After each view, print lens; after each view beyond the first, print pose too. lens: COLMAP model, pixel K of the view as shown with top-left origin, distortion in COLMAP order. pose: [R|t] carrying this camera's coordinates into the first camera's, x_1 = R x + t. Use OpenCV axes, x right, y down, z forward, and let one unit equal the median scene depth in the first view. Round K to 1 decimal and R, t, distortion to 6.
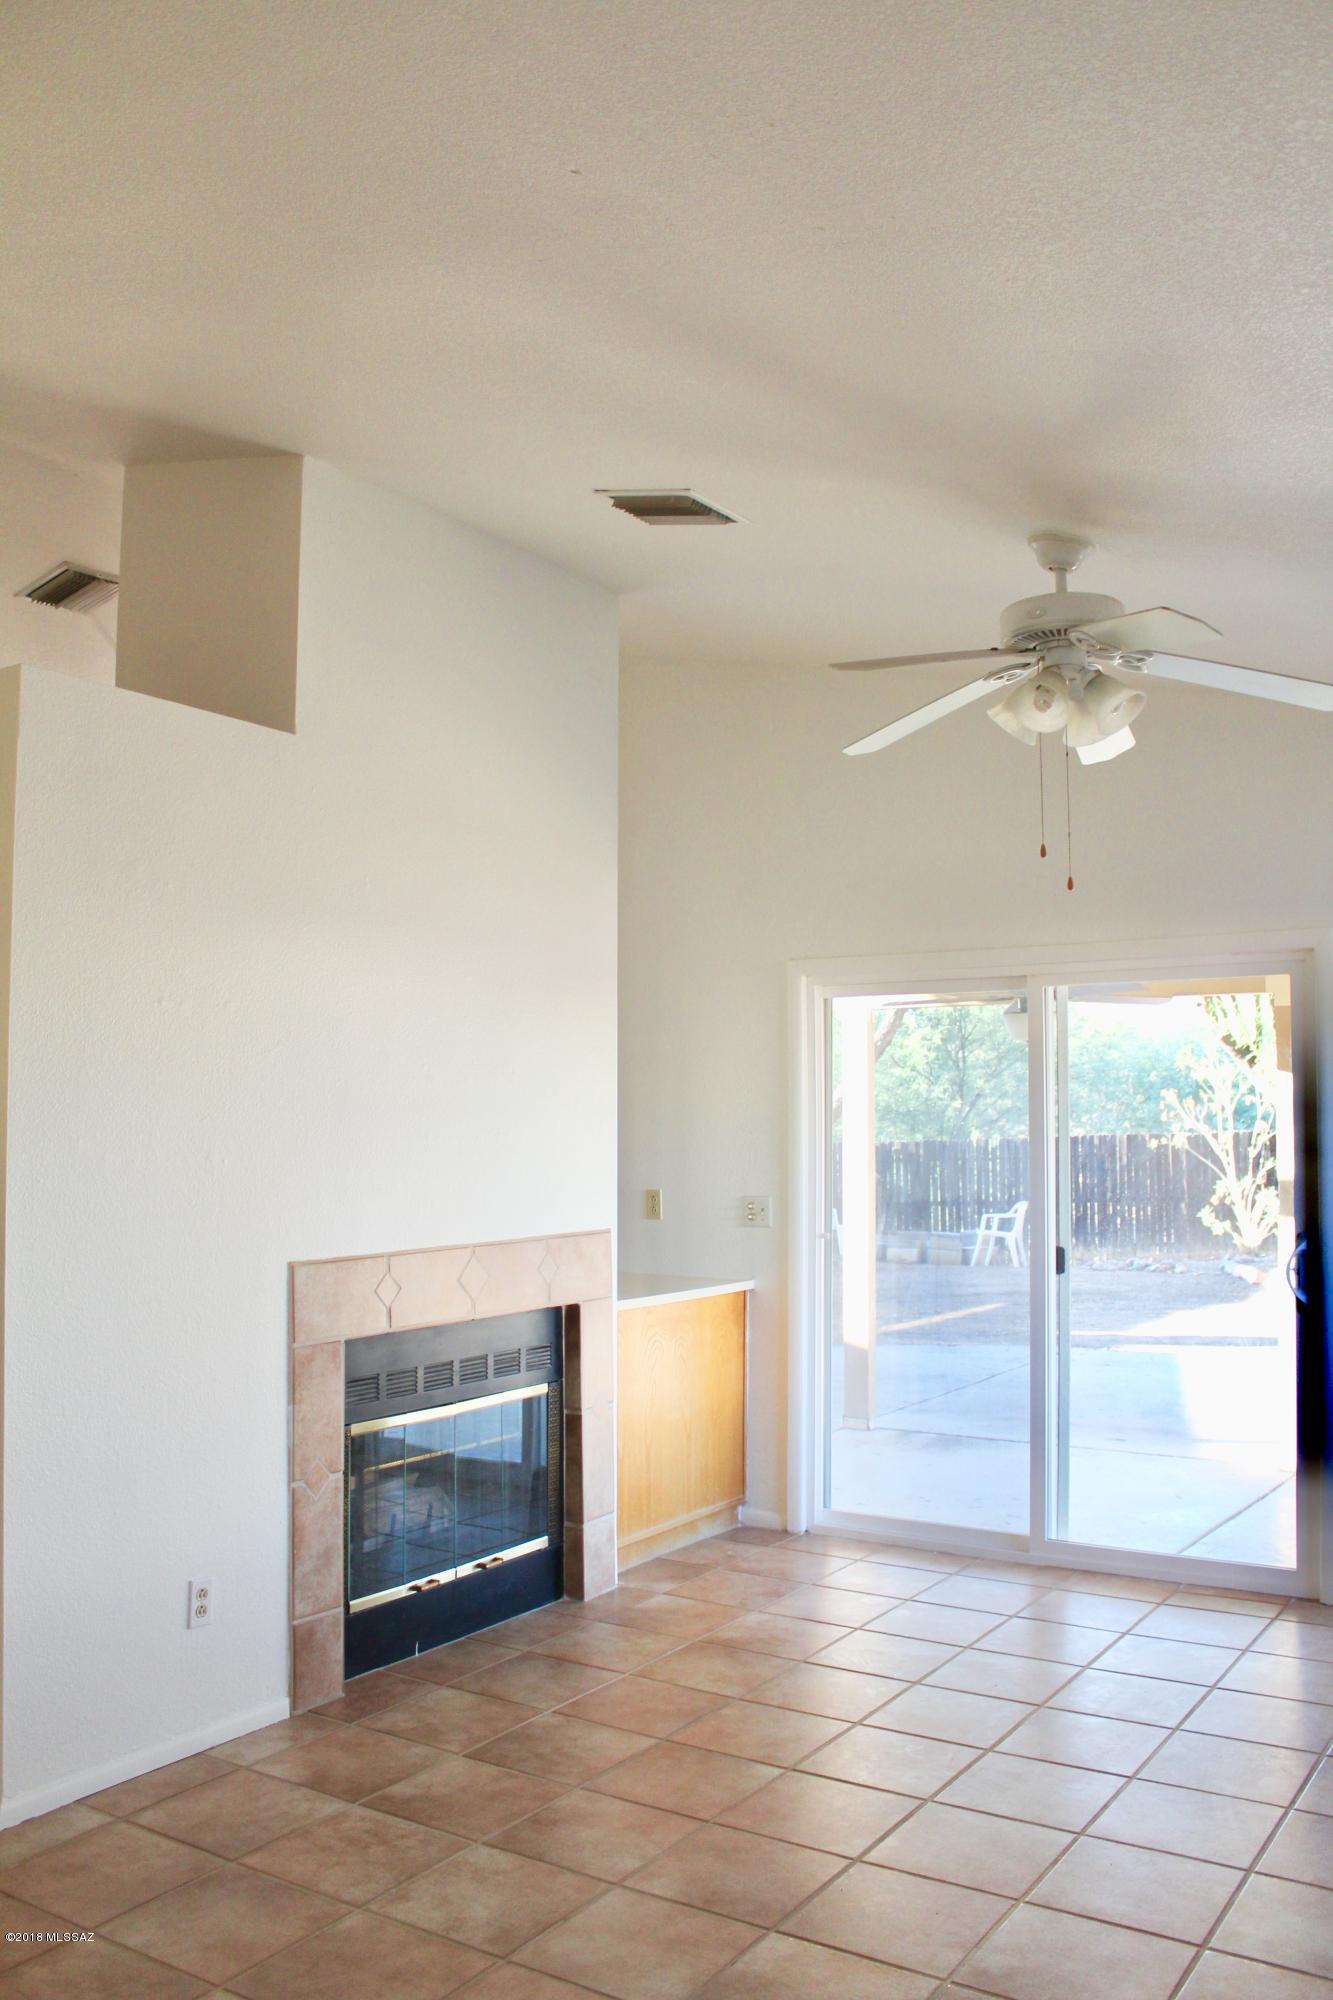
lens RADIAL K [[1665.5, 0, 666.5], [0, 1665.5, 1000.0], [0, 0, 1]] dist [-0.165094, 0.144429]
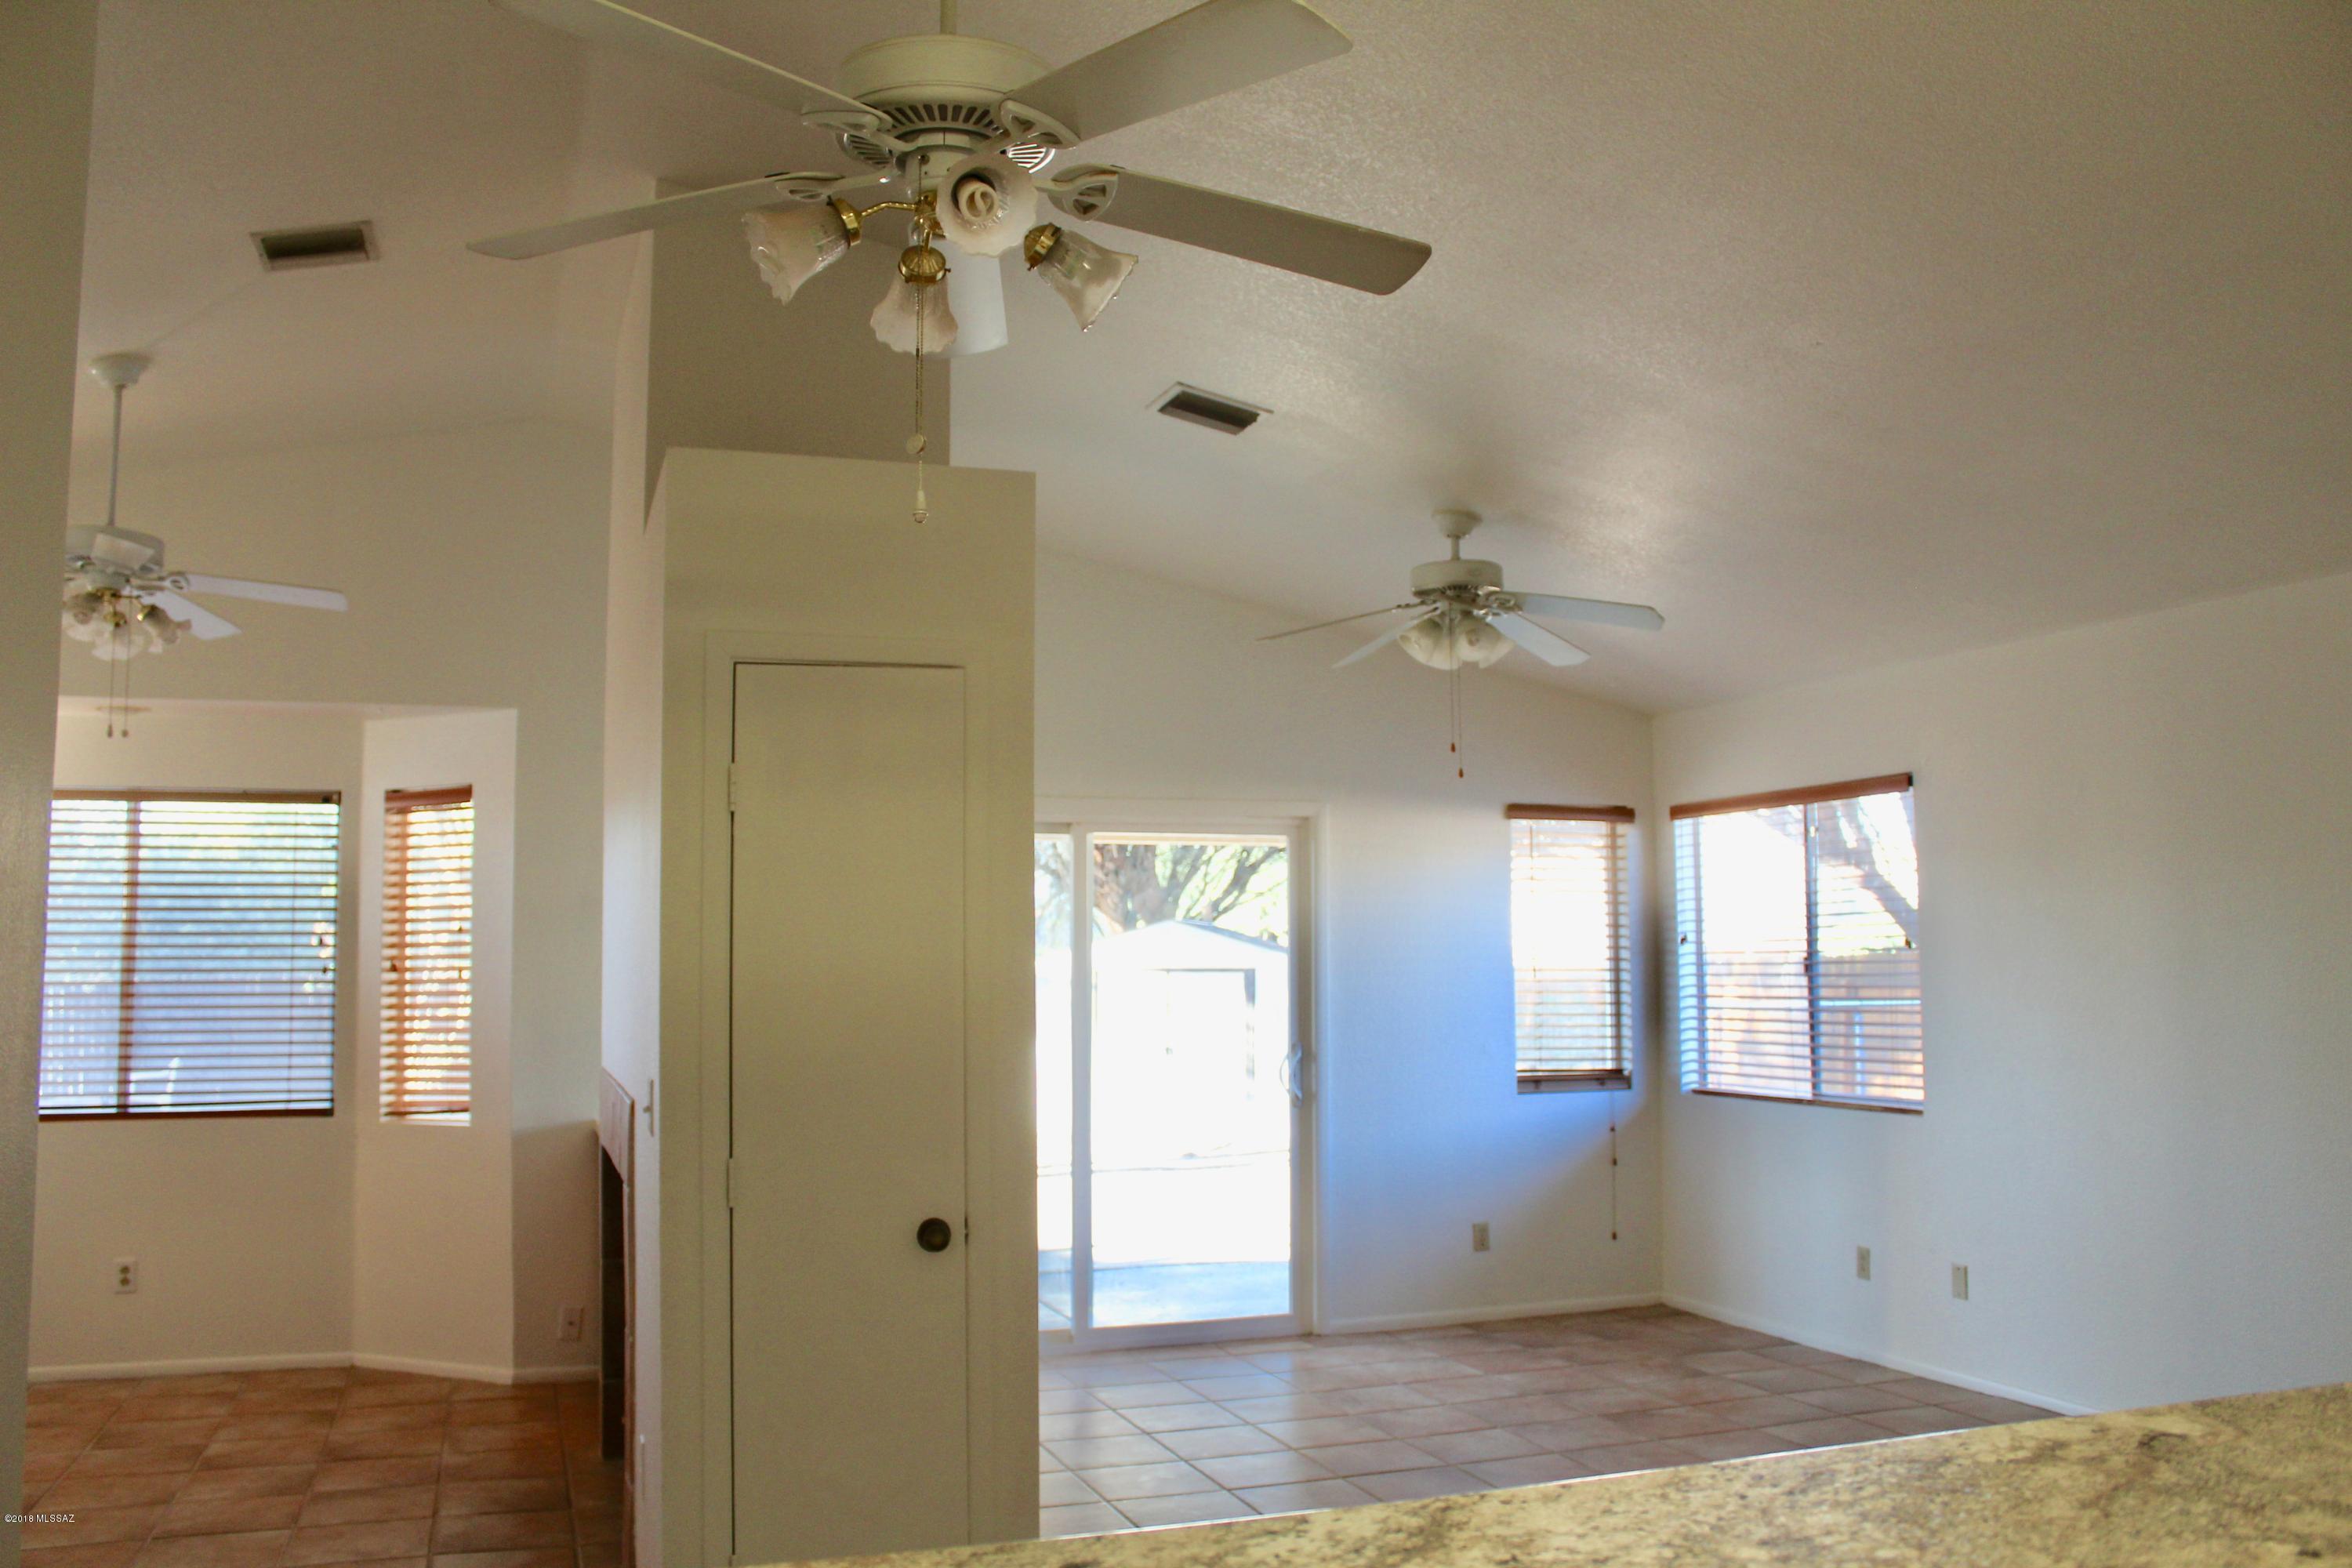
lens RADIAL K [[1958.6, 0, 1148.5], [0, 1958.6, 792.1], [0, 0, 1]] dist [-0.165094, 0.144429]
pose [[0.615041, 0.059222, 0.786268, -0.900931], [-0.044140, 0.998198, -0.040657, 0.017022], [-0.787258, -0.009700, 0.616547, 0.168899]]
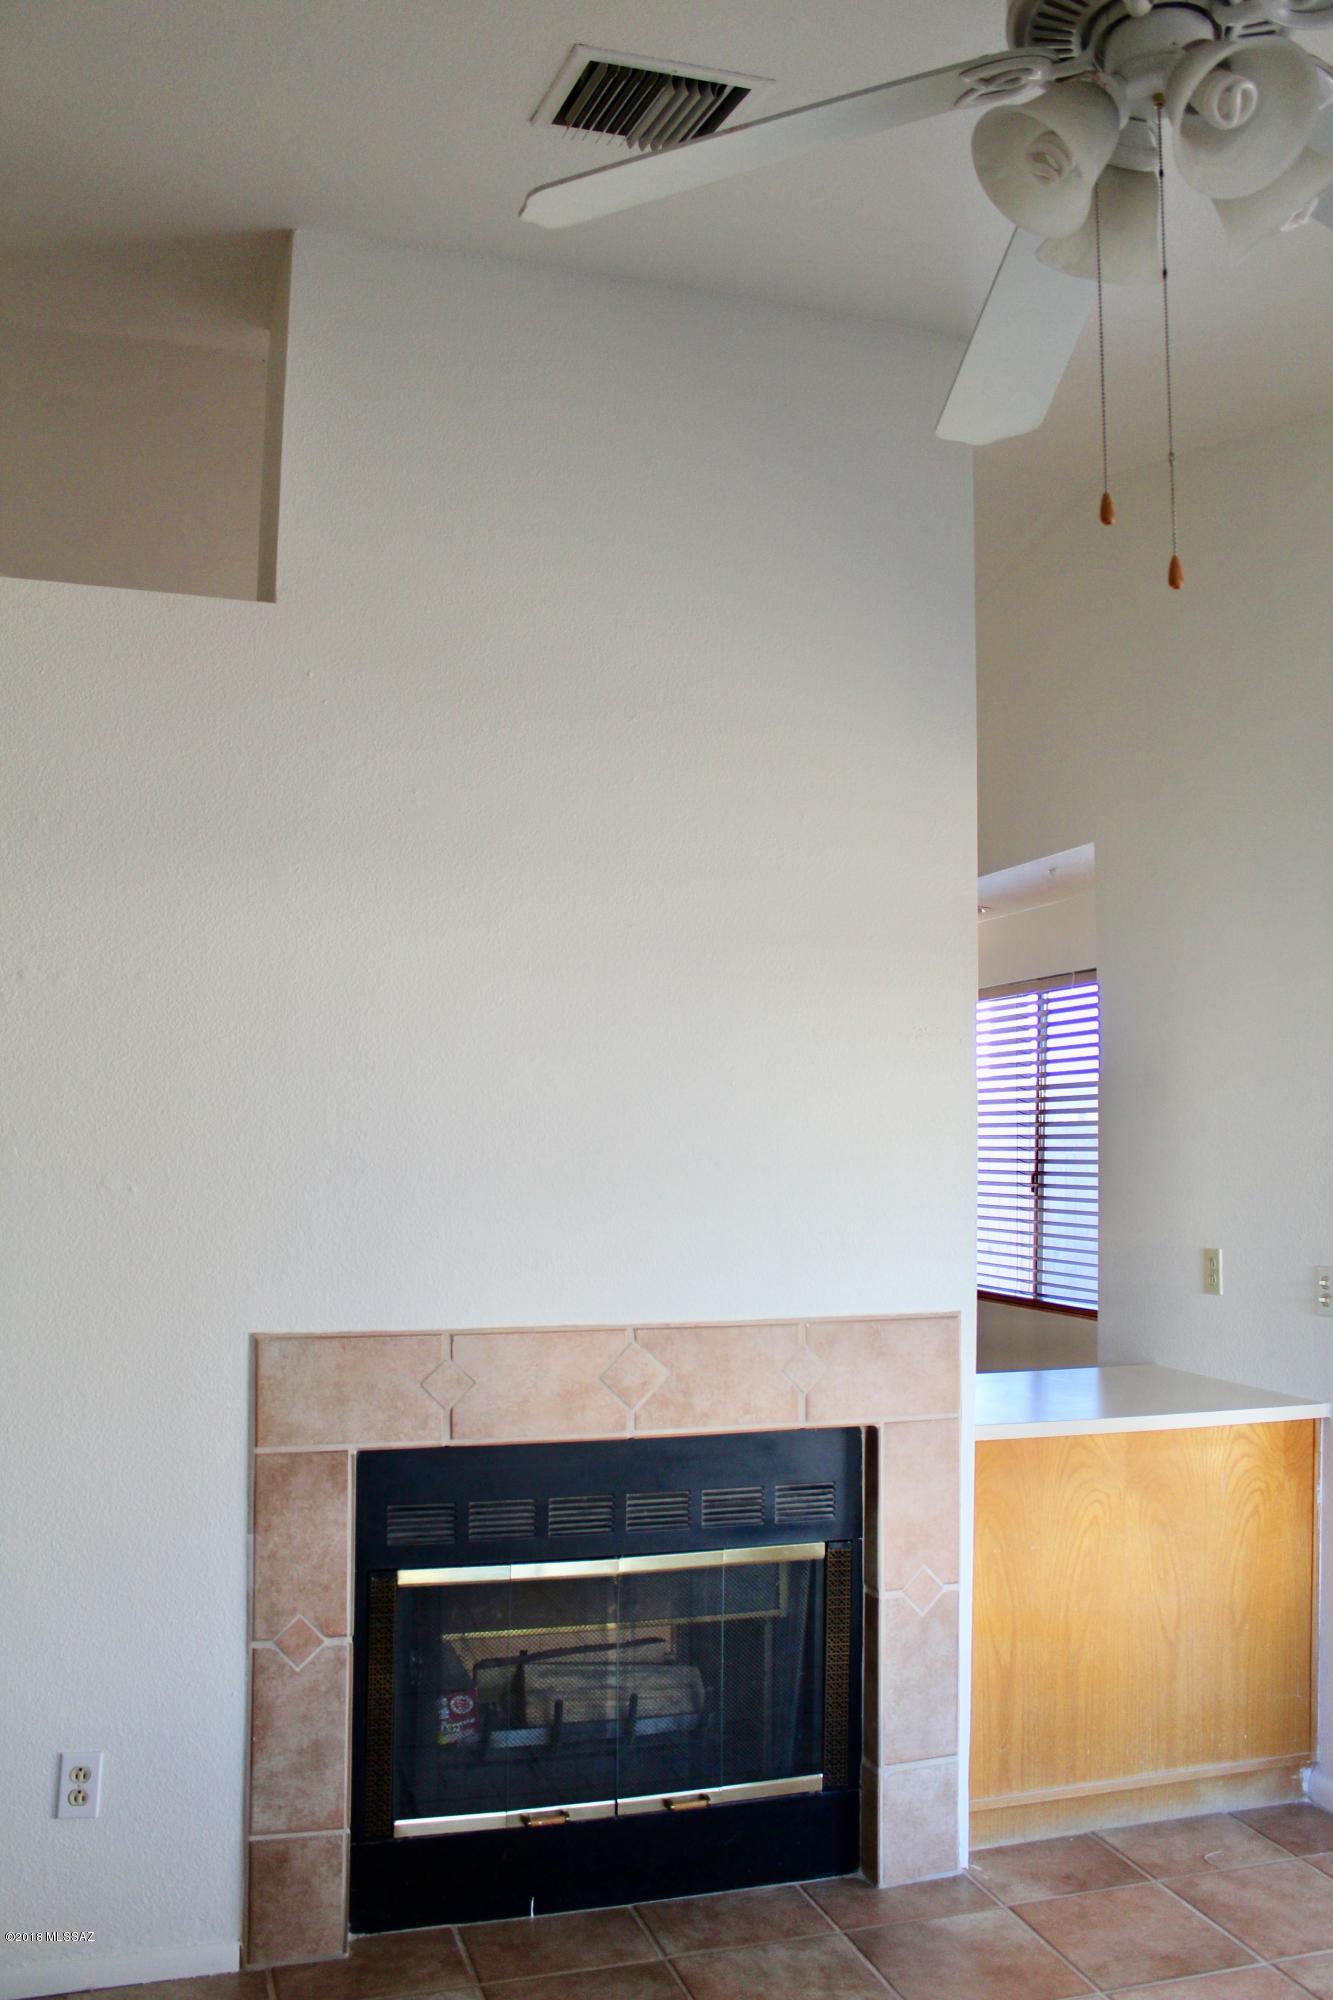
lens RADIAL K [[1665.5, 0, 666.5], [0, 1665.5, 1000.0], [0, 0, 1]] dist [-0.165094, 0.144429]
pose [[0.772964, -0.043804, -0.632936, 0.307900], [0.034838, 0.999039, -0.026595, 0.032694], [0.633493, -0.001494, 0.773747, 0.468453]]
